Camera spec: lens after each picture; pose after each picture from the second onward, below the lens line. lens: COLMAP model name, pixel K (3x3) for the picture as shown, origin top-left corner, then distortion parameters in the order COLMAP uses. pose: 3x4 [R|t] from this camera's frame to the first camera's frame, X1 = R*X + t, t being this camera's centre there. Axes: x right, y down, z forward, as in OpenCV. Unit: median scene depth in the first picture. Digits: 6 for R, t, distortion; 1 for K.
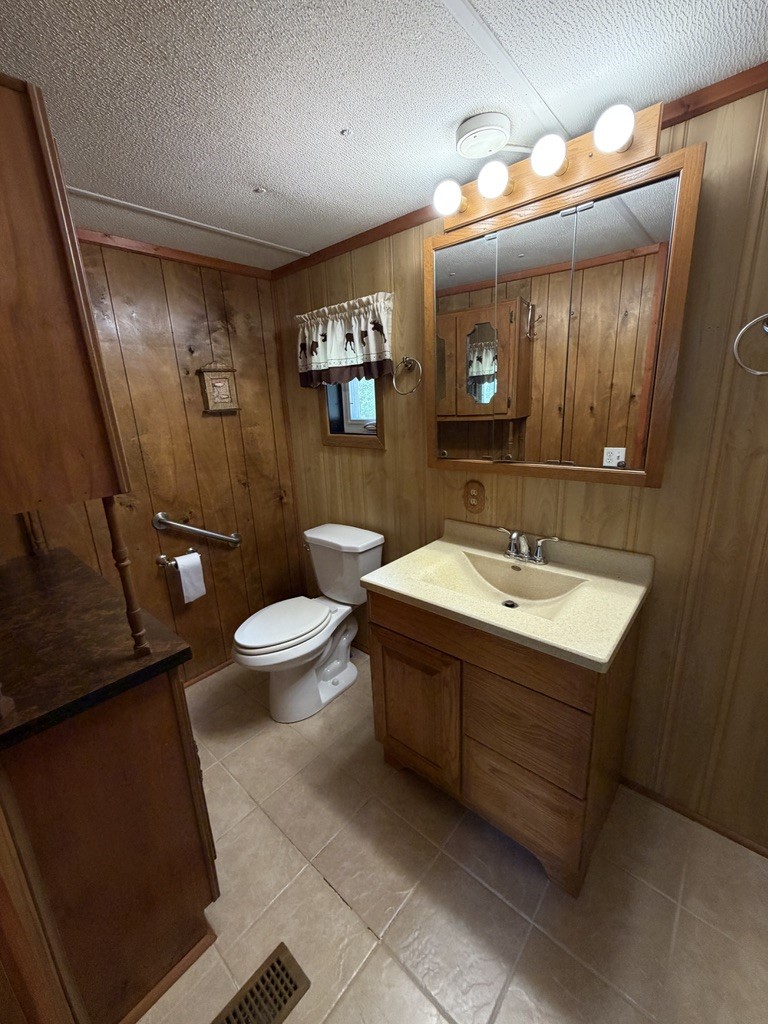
lens RADIAL K [[413.6, 0, 384.0], [0, 413.6, 512.0], [0, 0, 1]] dist [-0.000867, -0.000043]
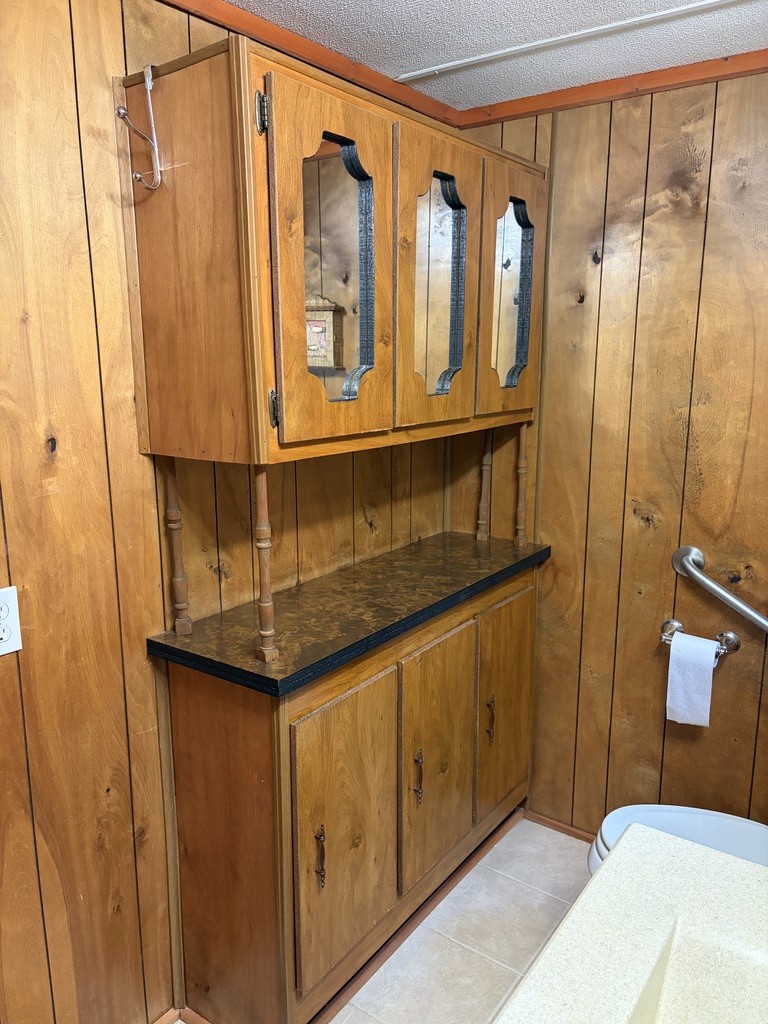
lens RADIAL K [[759.1, 0, 384.0], [0, 759.1, 512.0], [0, 0, 1]] dist [0.004923, 0.003348]
pose [[0.110689, 0.234203, -0.965866, 0.390178], [-0.270769, 0.942181, 0.197430, -0.135426], [0.956259, 0.239674, 0.167704, 0.445827]]
